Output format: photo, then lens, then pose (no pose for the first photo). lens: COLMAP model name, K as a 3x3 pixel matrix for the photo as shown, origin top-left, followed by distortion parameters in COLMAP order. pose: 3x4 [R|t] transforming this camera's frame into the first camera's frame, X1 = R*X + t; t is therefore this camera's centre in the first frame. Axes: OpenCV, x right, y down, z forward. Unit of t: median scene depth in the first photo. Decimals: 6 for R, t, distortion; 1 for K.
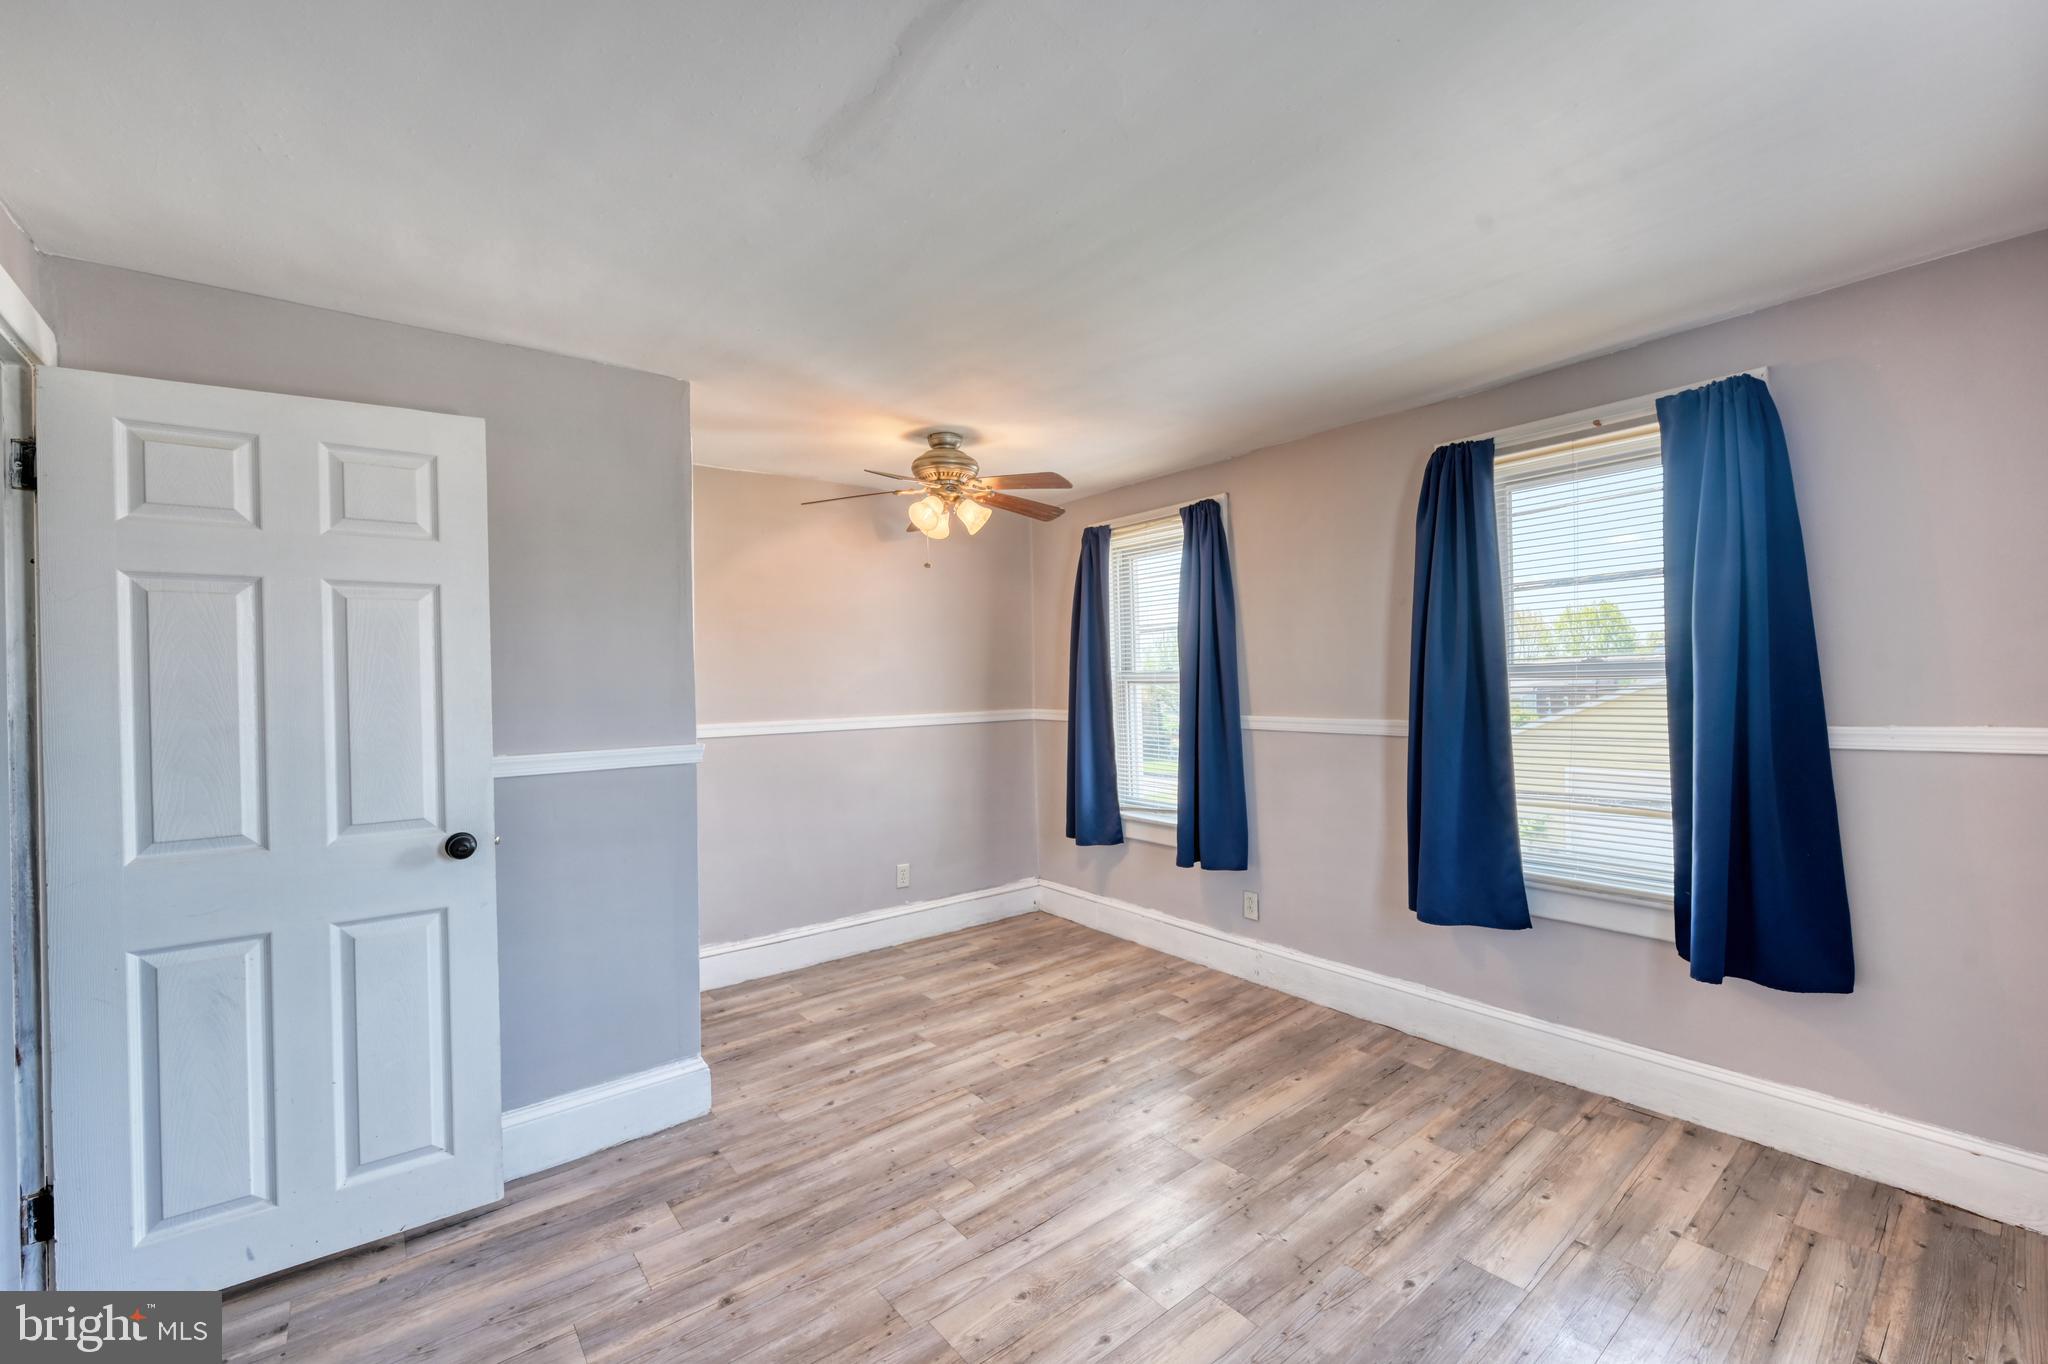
lens RADIAL K [[869.7, 0, 980.2], [0, 869.7, 691.3], [0, 0, 1]] dist [-0.003133, 0.000346]
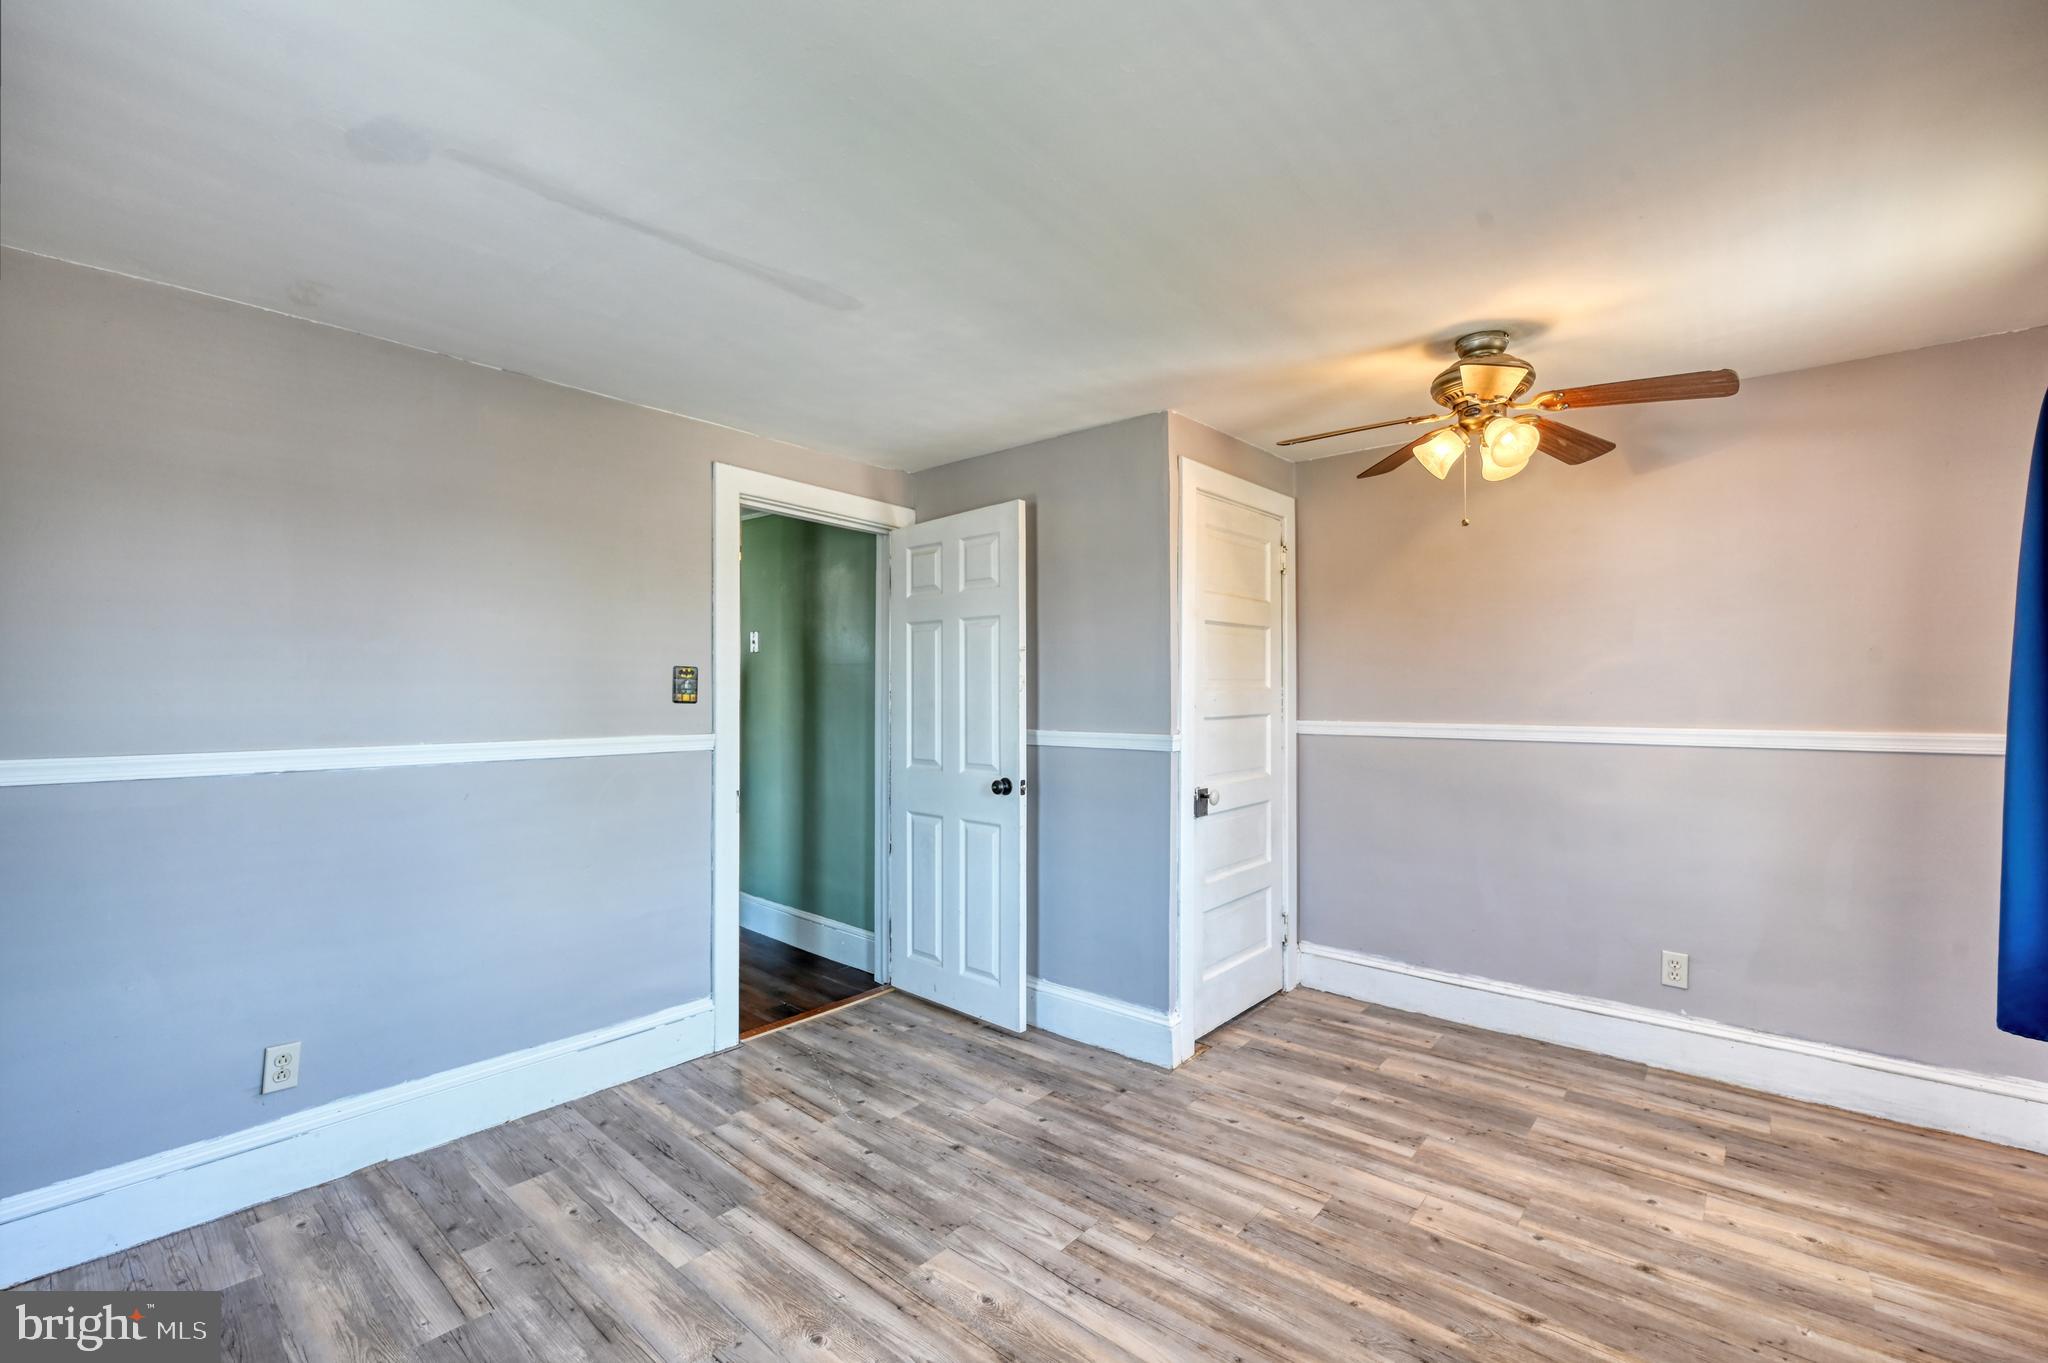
lens RADIAL K [[869.7, 0, 1024.3], [0, 869.7, 682.9], [0, 0, 1]] dist [-0.003133, 0.000346]
pose [[0.189213, 0.014397, -0.981831, 0.625517], [-0.006804, 0.999888, 0.013351, -0.017058], [0.981913, 0.004154, 0.189289, 0.516828]]
